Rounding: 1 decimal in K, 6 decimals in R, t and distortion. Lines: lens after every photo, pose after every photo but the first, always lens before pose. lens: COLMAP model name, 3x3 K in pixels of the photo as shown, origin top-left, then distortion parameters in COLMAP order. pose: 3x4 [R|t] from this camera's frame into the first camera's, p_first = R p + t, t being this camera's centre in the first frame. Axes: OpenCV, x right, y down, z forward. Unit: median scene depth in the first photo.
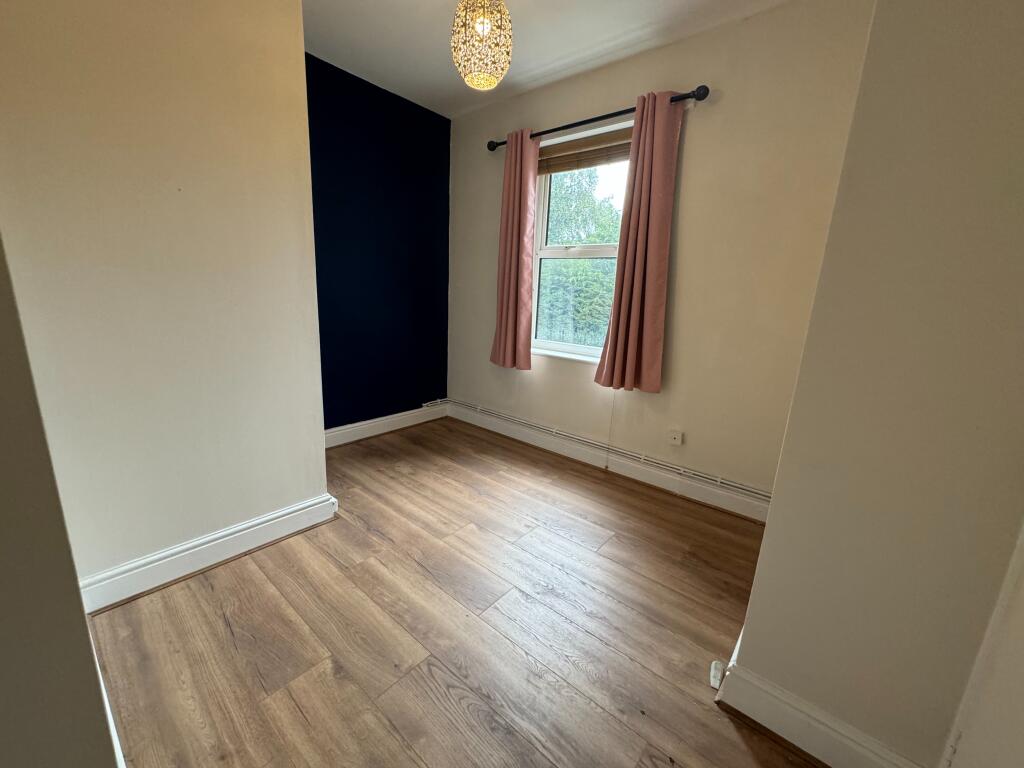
lens RADIAL K [[409.7, 0, 510.9], [0, 409.7, 384.7], [0, 0, 1]] dist [-0.000453, 0.000237]
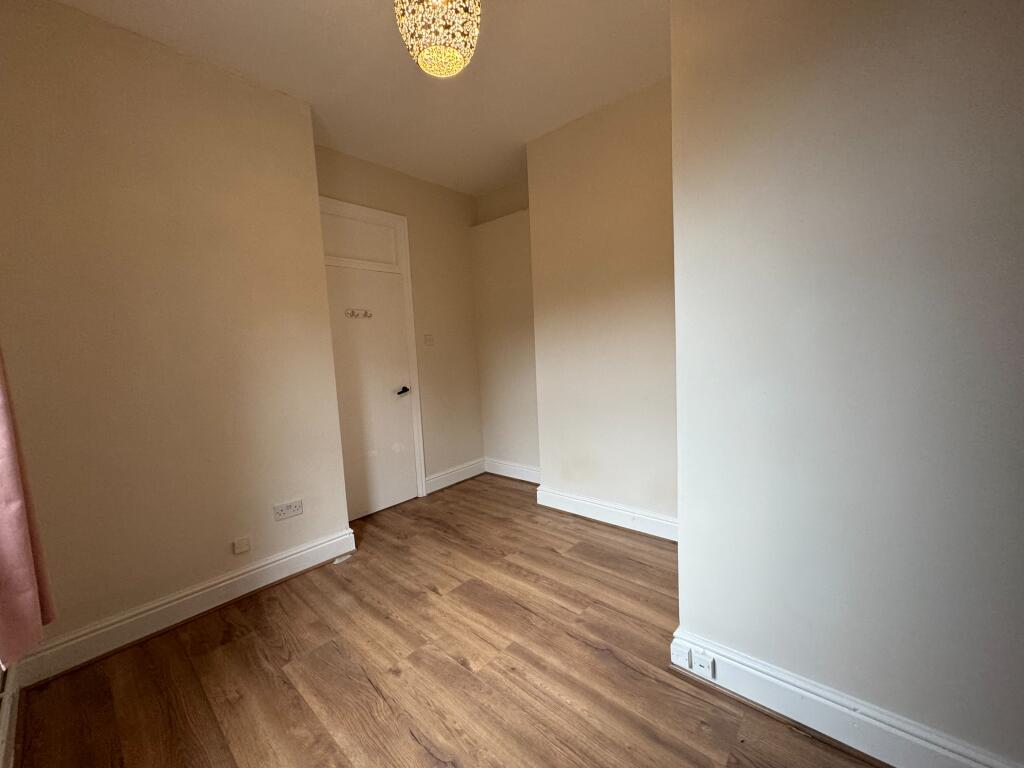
lens RADIAL K [[409.7, 0, 512.1], [0, 409.7, 384.2], [0, 0, 1]] dist [-0.000453, 0.000237]
pose [[-0.999440, 0.002742, 0.033357, -0.203120], [0.012829, 0.951896, 0.306154, -0.379053], [-0.030913, 0.306410, -0.951397, 1.680802]]
